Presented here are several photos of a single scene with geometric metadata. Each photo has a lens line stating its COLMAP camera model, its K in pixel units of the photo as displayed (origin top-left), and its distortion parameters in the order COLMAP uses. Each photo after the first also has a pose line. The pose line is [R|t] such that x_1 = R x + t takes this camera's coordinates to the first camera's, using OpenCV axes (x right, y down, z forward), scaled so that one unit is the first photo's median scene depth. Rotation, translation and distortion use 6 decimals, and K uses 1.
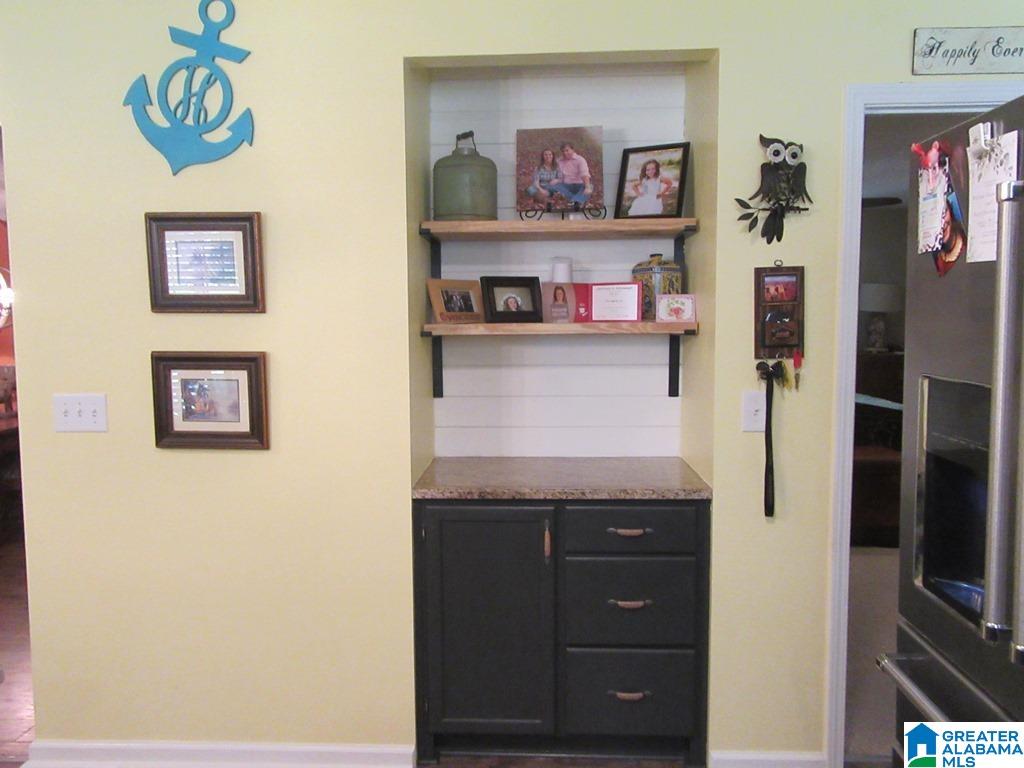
lens RADIAL K [[774.4, 0, 510.2], [0, 774.4, 383.5], [0, 0, 1]] dist [0.003582, -0.001420]
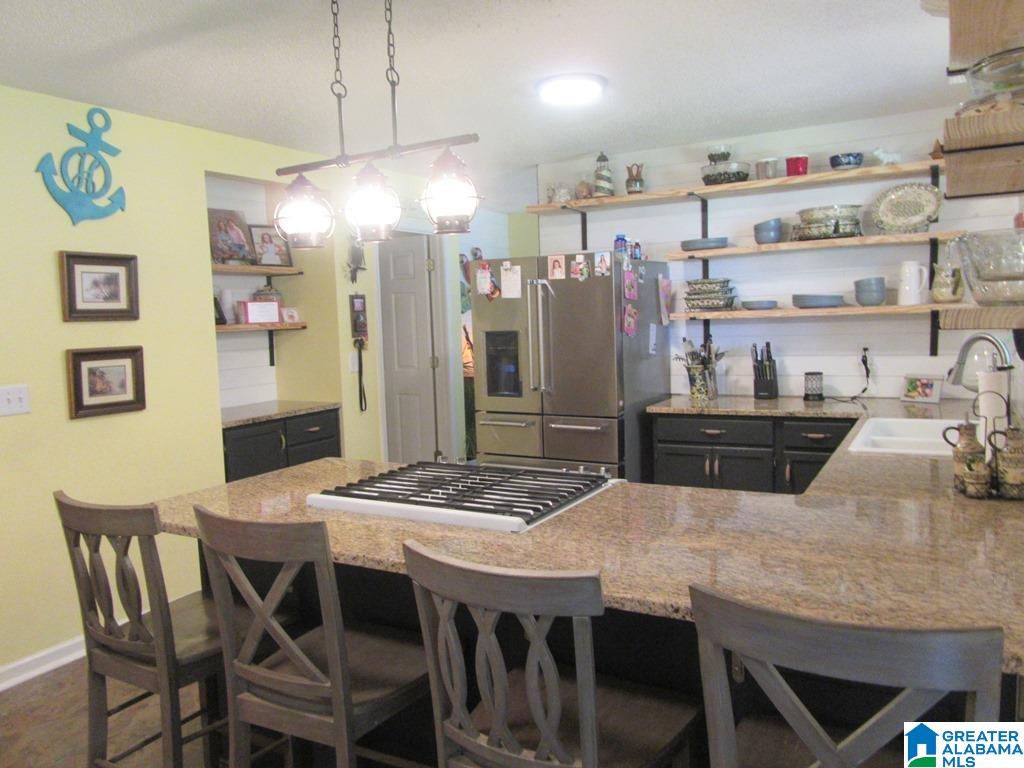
lens RADIAL K [[774.4, 0, 512.1], [0, 774.4, 383.5], [0, 0, 1]] dist [0.003582, -0.001420]
pose [[0.458962, -0.089818, 0.883904, -1.347611], [0.106453, 0.993269, 0.045657, 0.041577], [-0.882055, 0.073139, 0.465434, -0.356985]]
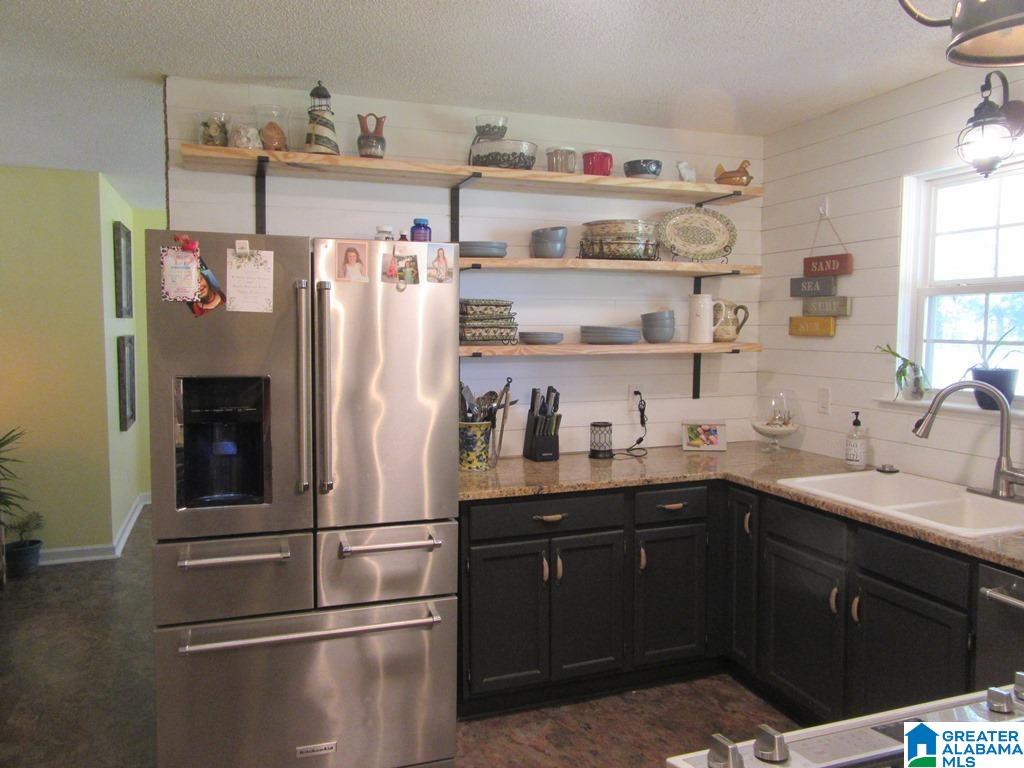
lens RADIAL K [[774.4, 0, 511.0], [0, 774.4, 382.6], [0, 0, 1]] dist [0.003582, -0.001420]
pose [[-0.381272, -0.062796, 0.922328, -0.697610], [0.077506, 0.992006, 0.099580, -0.061272], [-0.921208, 0.109453, -0.373357, 0.558816]]
